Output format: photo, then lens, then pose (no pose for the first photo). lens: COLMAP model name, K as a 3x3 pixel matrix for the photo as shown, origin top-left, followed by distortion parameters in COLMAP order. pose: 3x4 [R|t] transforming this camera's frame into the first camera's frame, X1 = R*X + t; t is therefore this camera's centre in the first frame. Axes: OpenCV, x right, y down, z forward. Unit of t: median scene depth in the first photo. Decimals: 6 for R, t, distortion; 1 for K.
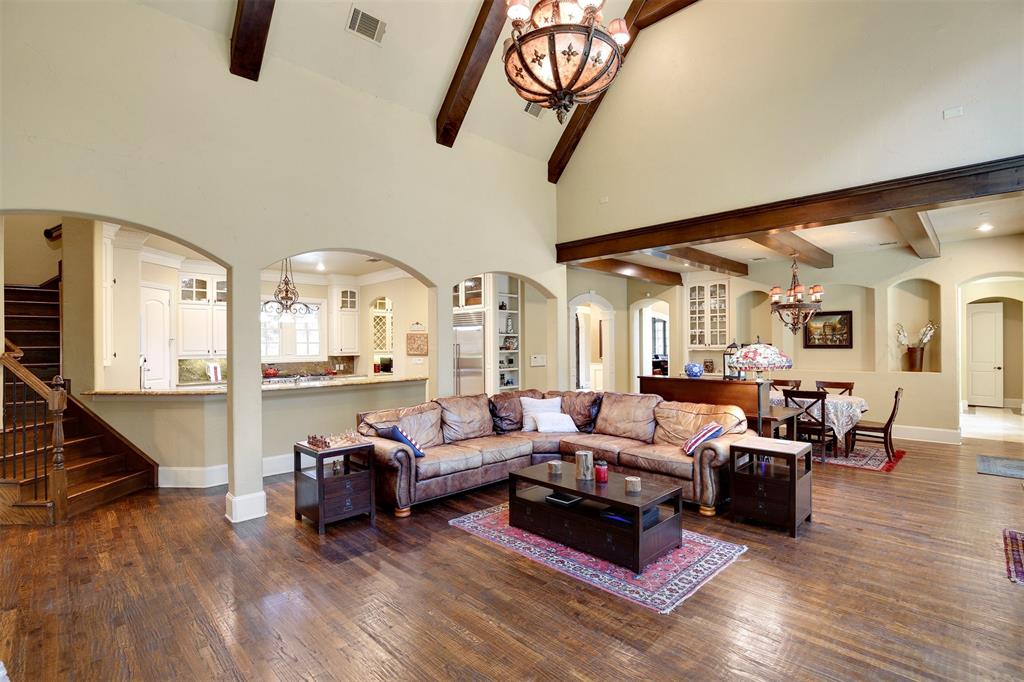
lens RADIAL K [[469.8, 0, 508.3], [0, 469.8, 342.0], [0, 0, 1]] dist [-0.017285, 0.001301]
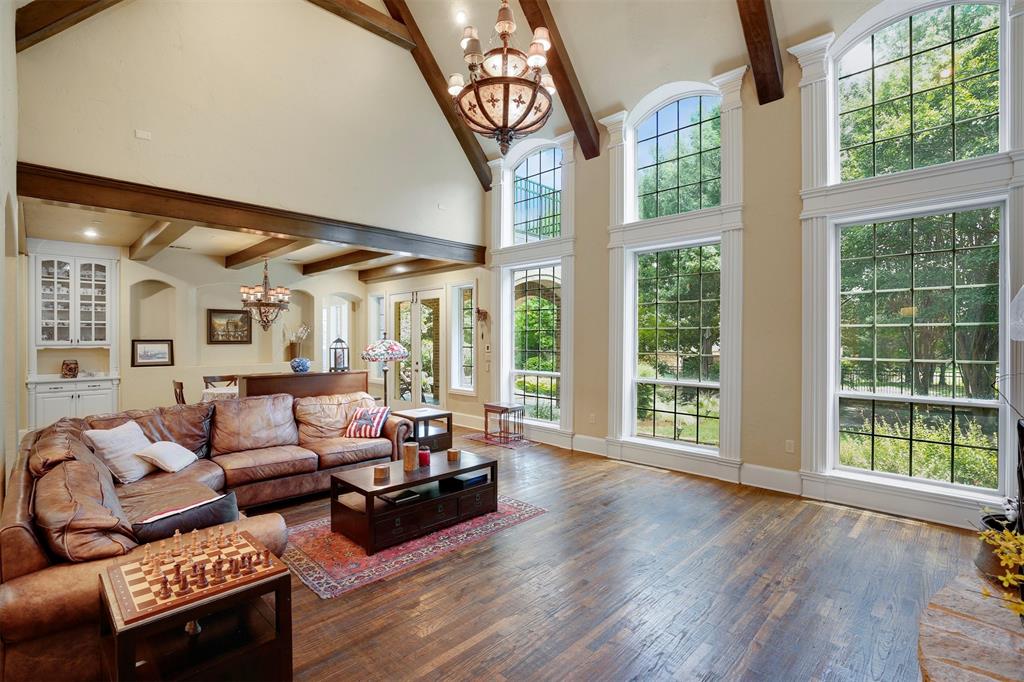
lens RADIAL K [[469.8, 0, 512.4], [0, 469.8, 337.5], [0, 0, 1]] dist [-0.017285, 0.001301]
pose [[-0.002410, 0.008051, 0.999965, -0.402299], [-0.003889, 0.999960, -0.008060, 0.004550], [-0.999990, -0.003908, -0.002379, 0.363214]]
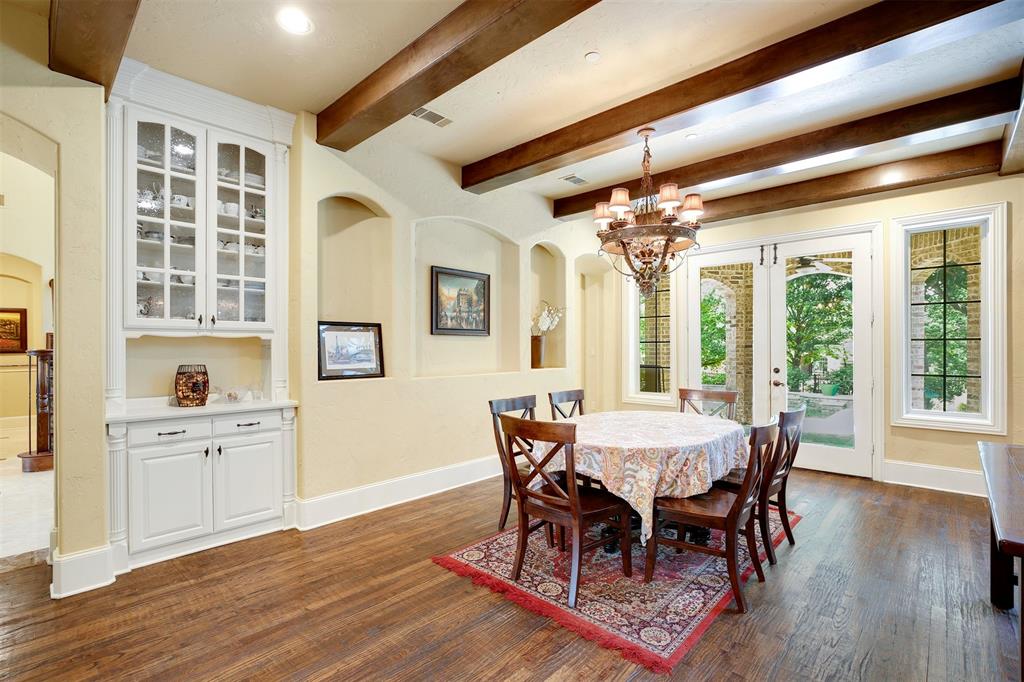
lens RADIAL K [[469.8, 0, 508.1], [0, 469.8, 343.9], [0, 0, 1]] dist [-0.017285, 0.001301]
pose [[-0.031457, 0.015044, 0.999392, 0.117991], [-0.003279, 0.999880, -0.015155, 0.033155], [-0.999500, -0.003753, -0.031404, 0.989455]]
